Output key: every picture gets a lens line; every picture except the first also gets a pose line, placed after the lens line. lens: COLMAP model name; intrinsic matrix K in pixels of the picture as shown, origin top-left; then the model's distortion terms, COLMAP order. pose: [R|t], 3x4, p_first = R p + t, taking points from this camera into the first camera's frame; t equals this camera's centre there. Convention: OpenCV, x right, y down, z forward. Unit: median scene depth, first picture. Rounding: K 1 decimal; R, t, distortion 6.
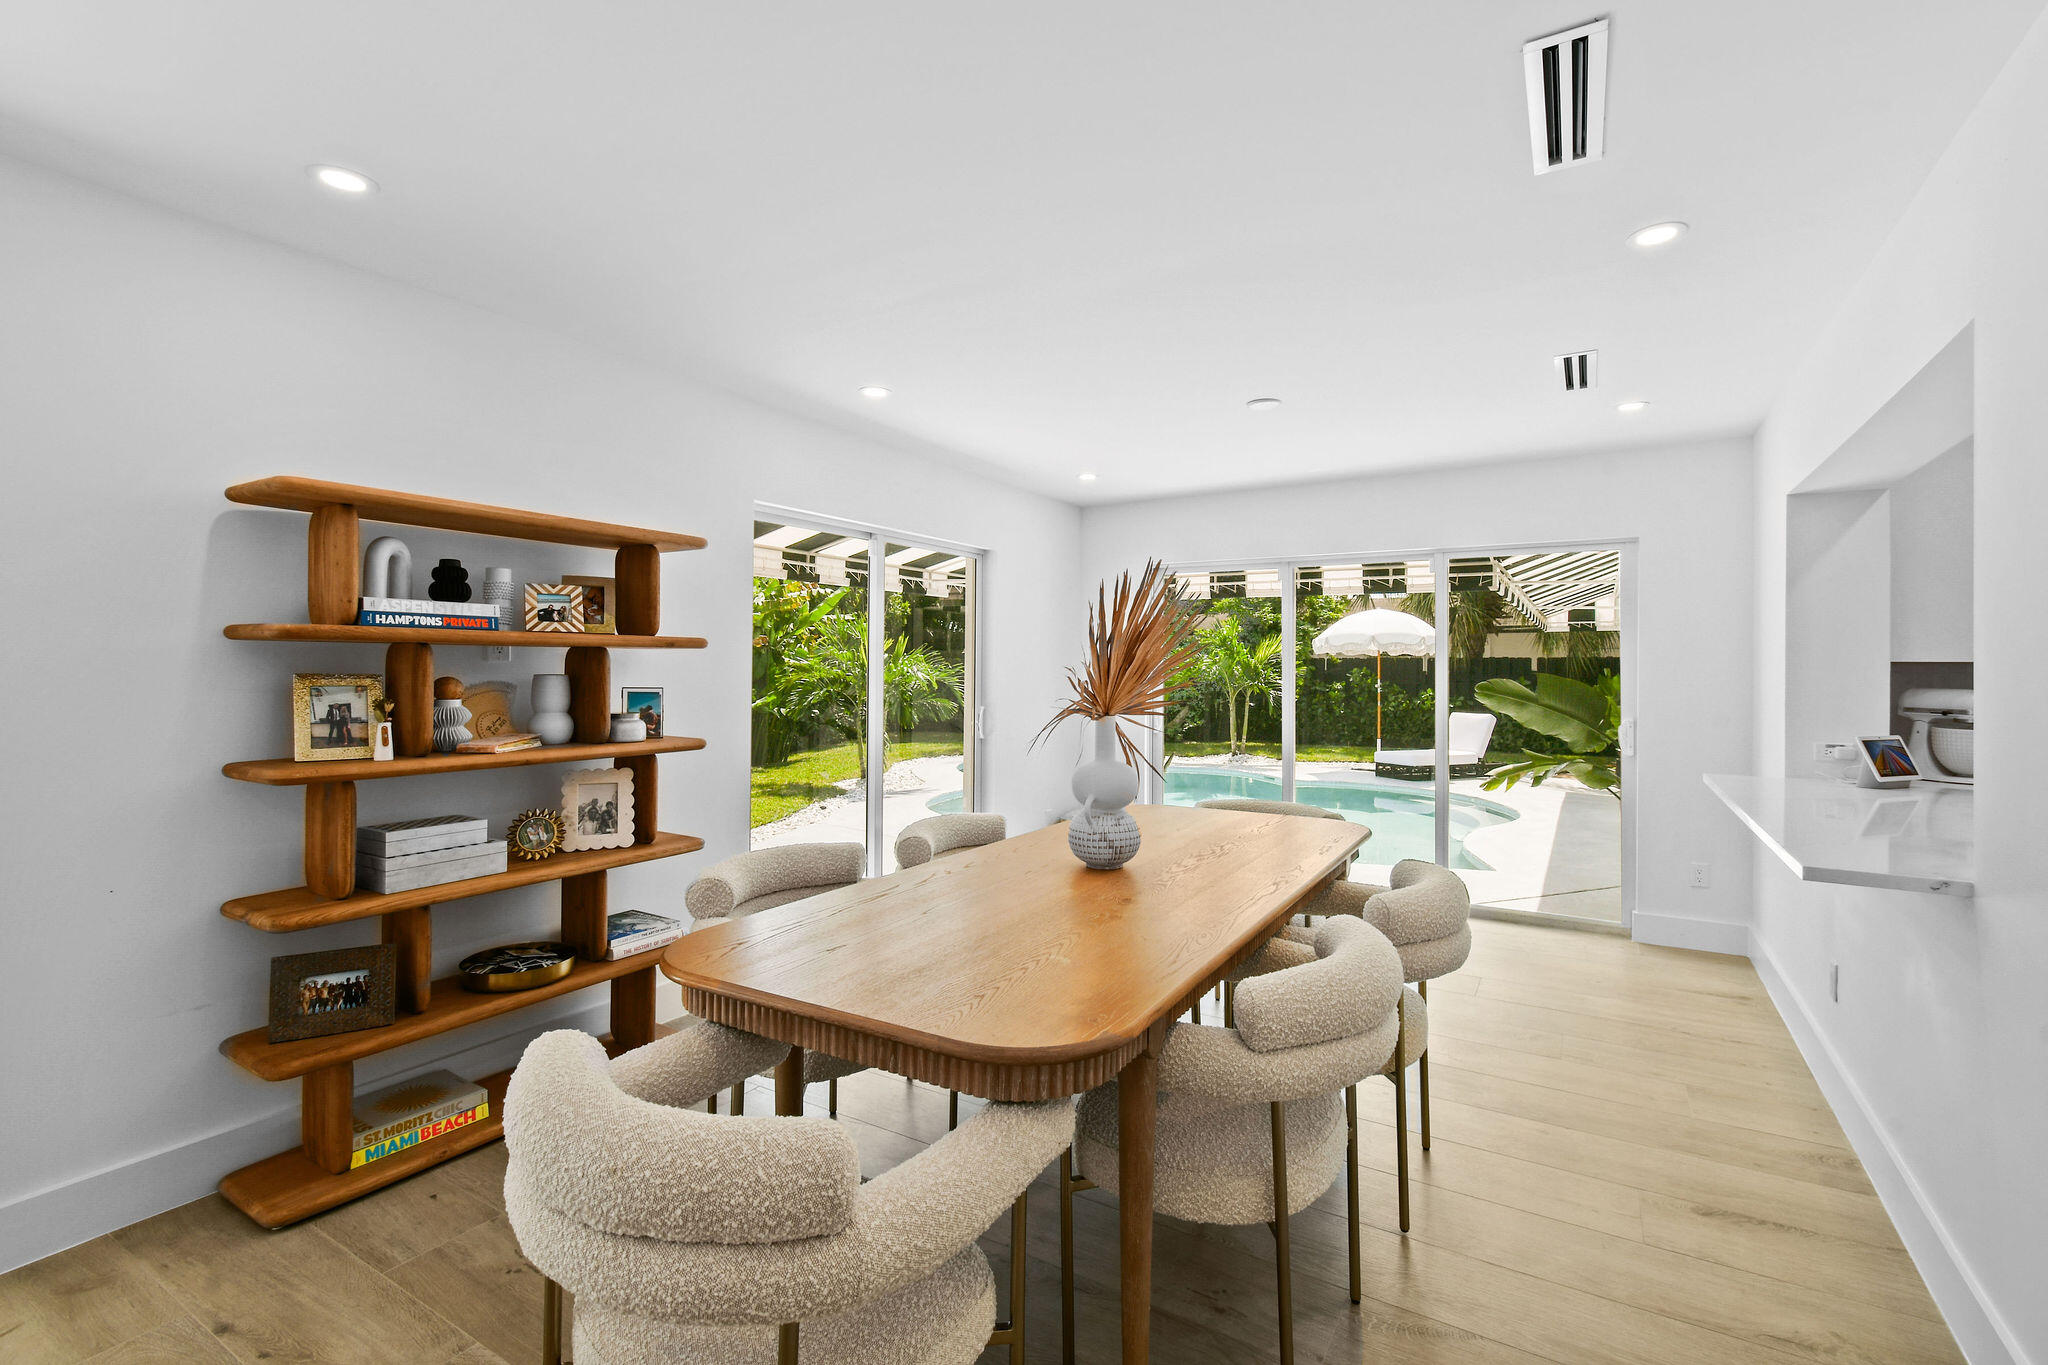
lens RADIAL K [[911.9, 0, 1036.9], [0, 911.9, 673.2], [0, 0, 1]] dist [0.010724, -0.007899]
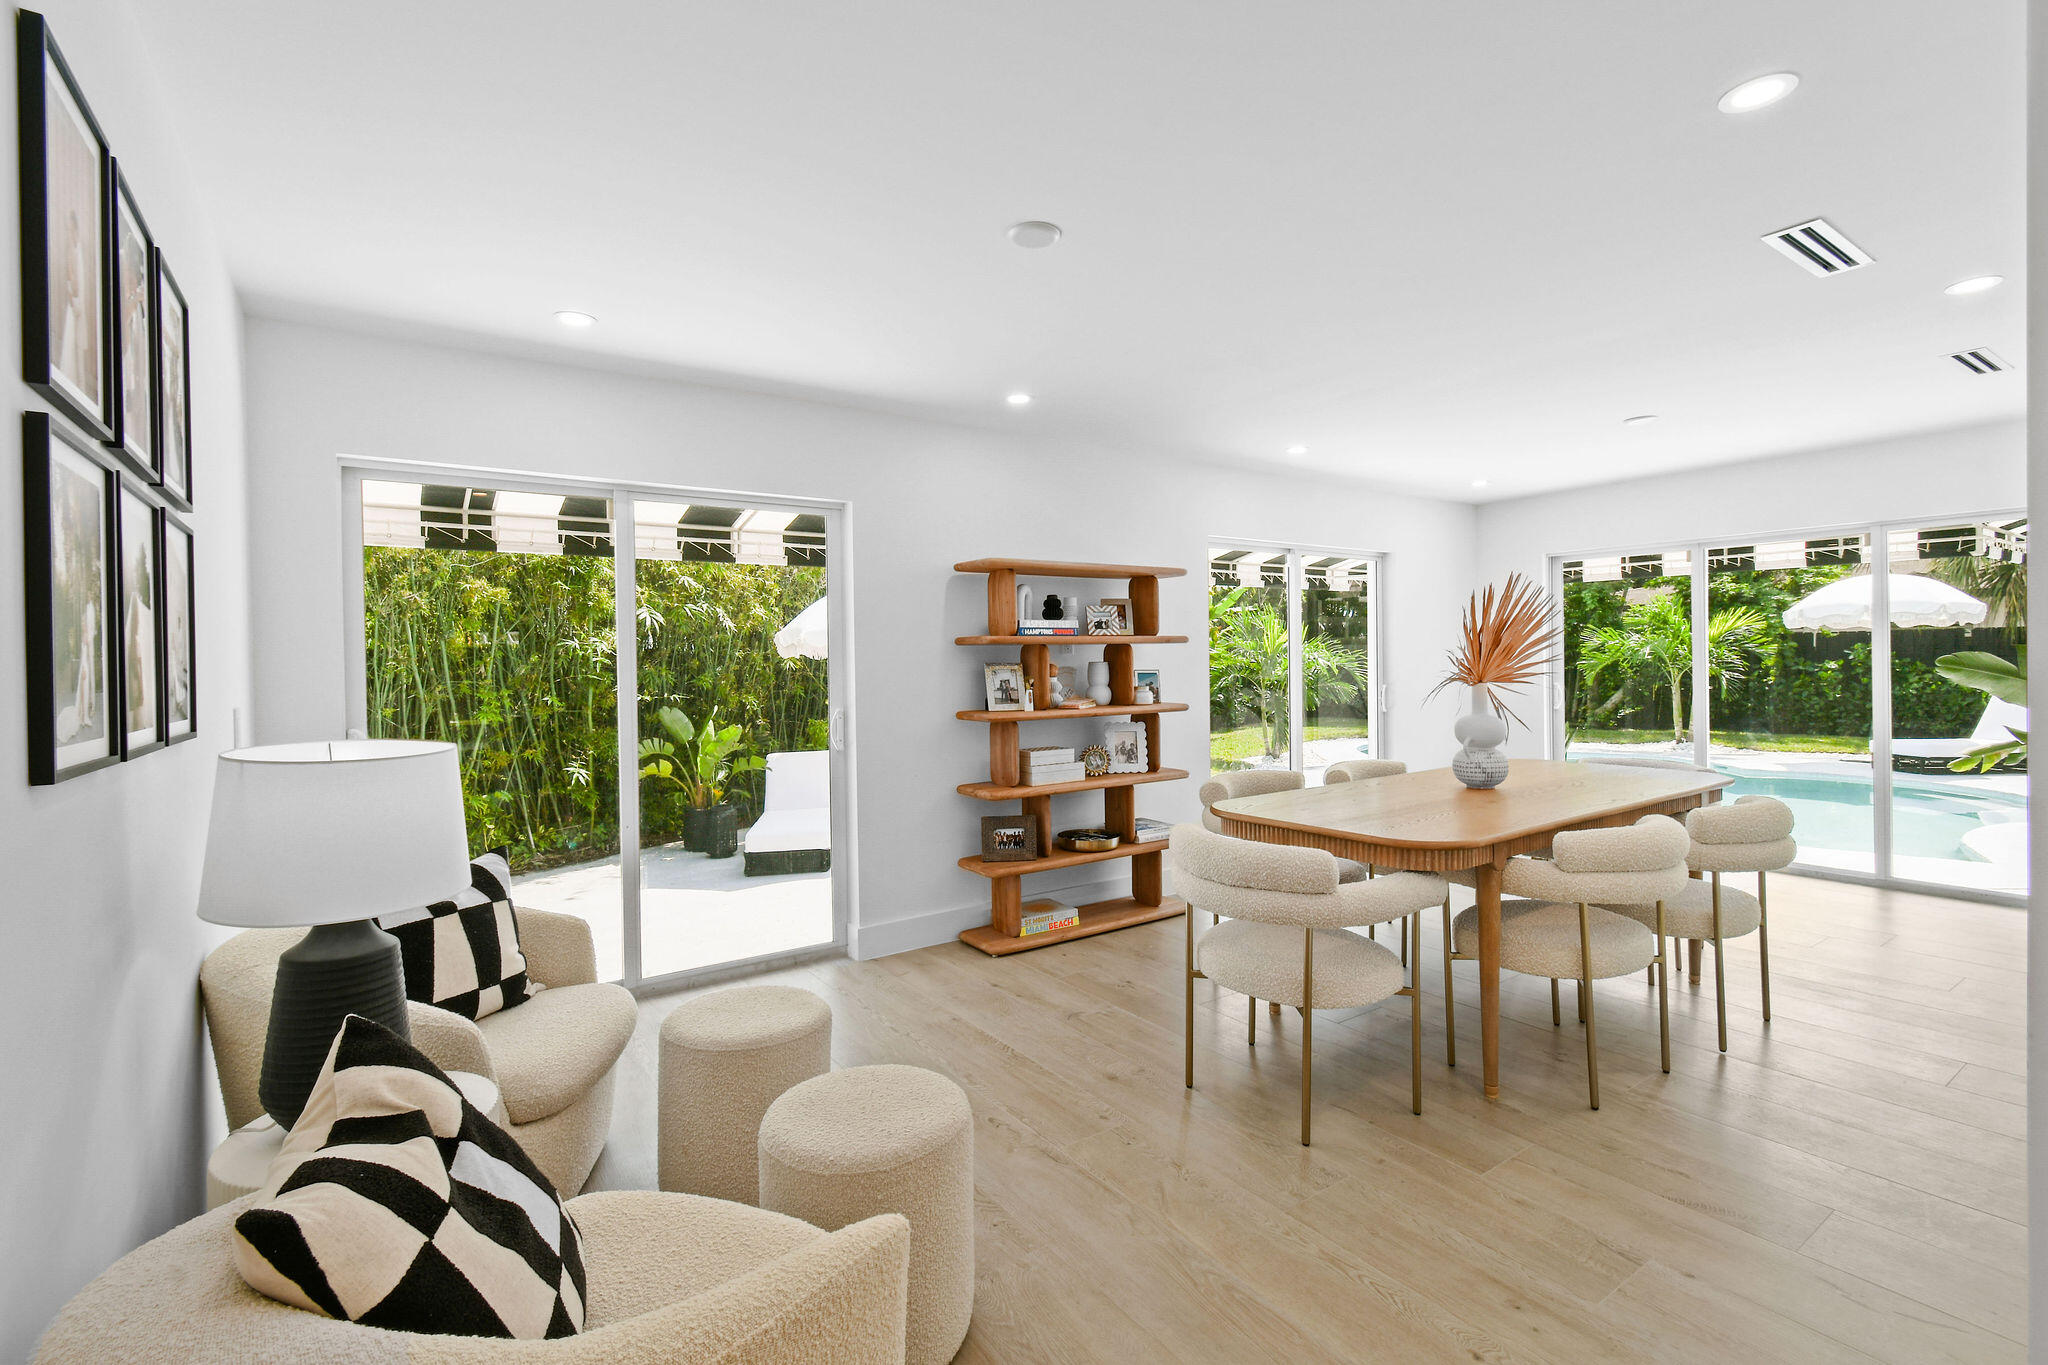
lens RADIAL K [[911.9, 0, 1043.6], [0, 911.9, 667.1], [0, 0, 1]] dist [0.010724, -0.007899]
pose [[0.915849, -0.016055, -0.401202, 0.021036], [0.018484, 0.999827, 0.002184, 0.005522], [0.401098, -0.009417, 0.915987, -0.520283]]
